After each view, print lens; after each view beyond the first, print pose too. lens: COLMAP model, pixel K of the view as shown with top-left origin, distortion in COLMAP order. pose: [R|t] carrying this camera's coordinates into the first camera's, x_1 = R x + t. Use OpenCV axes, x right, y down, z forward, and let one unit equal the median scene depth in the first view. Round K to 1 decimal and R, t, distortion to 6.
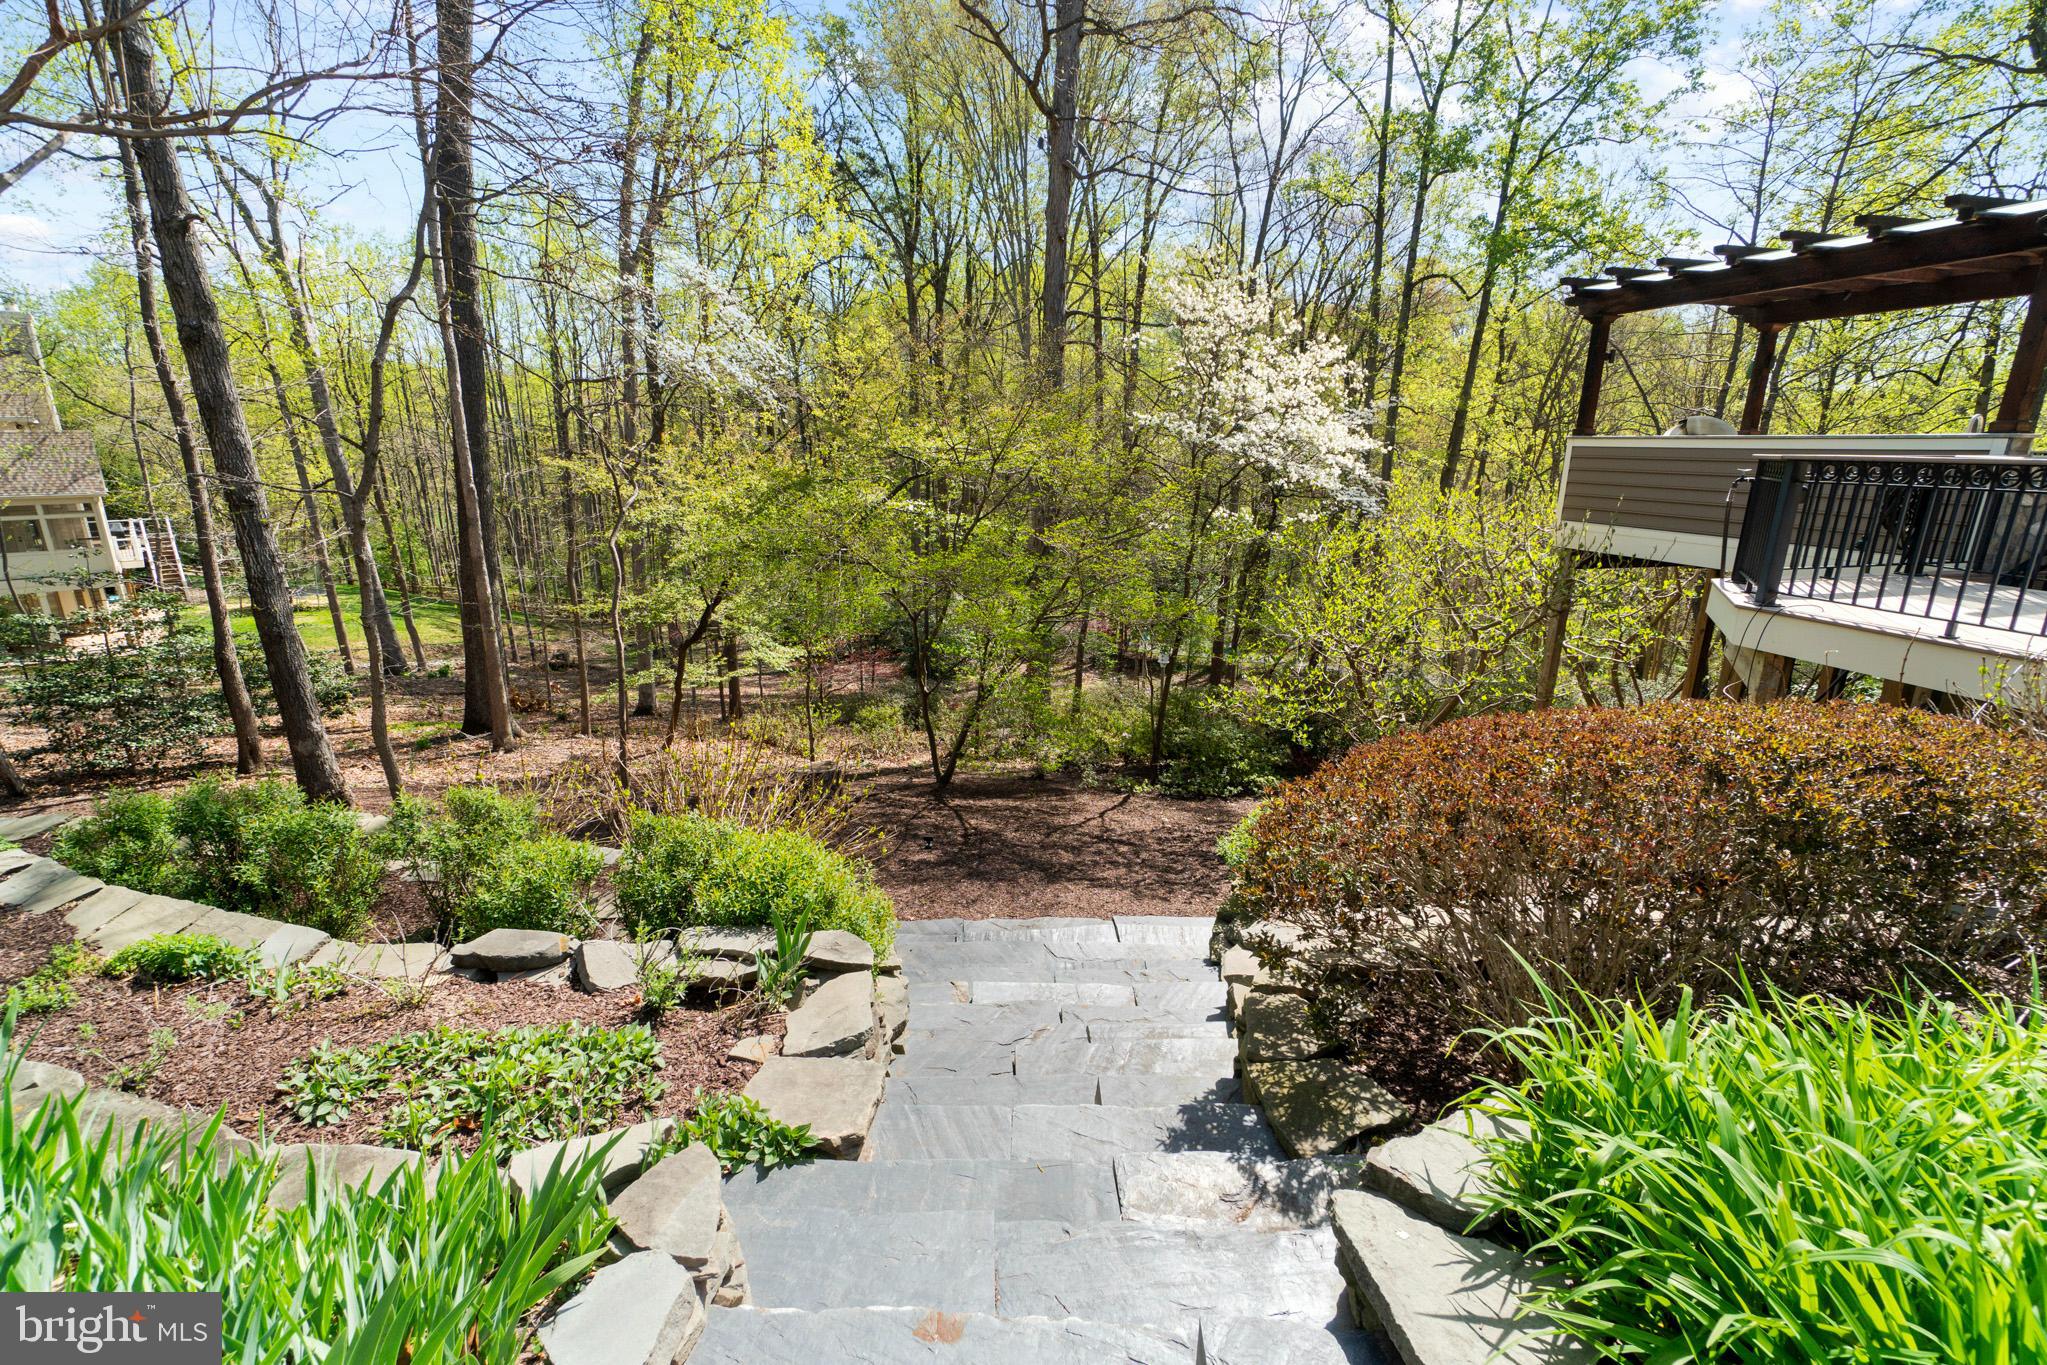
lens RADIAL K [[870.0, 0, 1023.5], [0, 870.0, 682.5], [0, 0, 1]] dist [-0.000339, -0.000064]
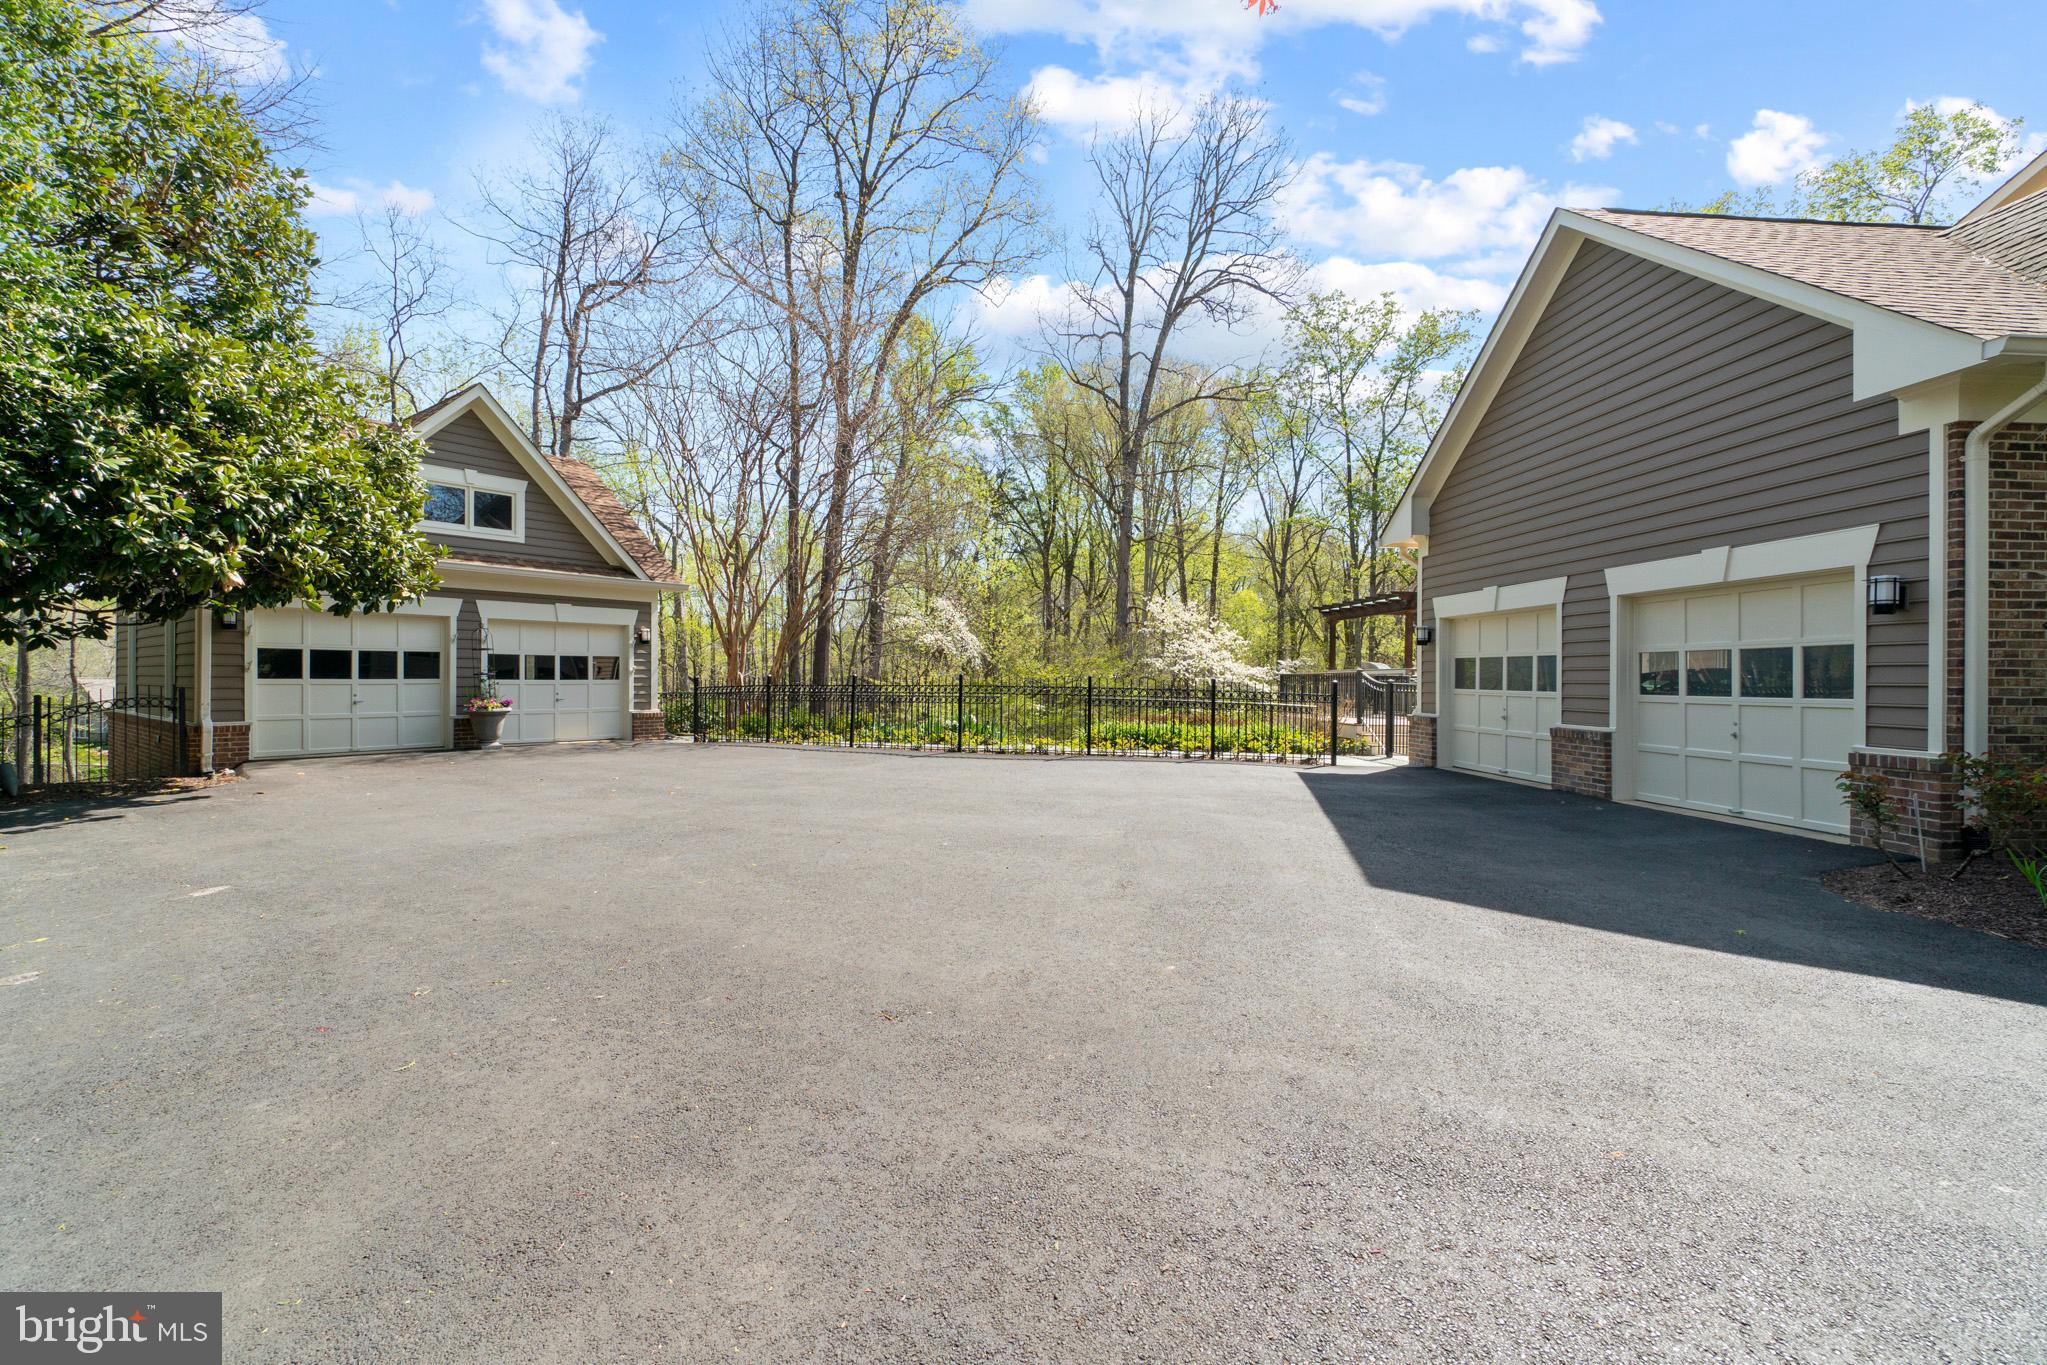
lens RADIAL K [[870.0, 0, 1023.5], [0, 870.0, 682.5], [0, 0, 1]] dist [-0.000339, -0.000064]
pose [[0.990122, -0.006965, -0.140036, 0.024560], [-0.031883, 0.961417, -0.273242, 0.092888], [0.136536, 0.275008, 0.951698, -0.270324]]
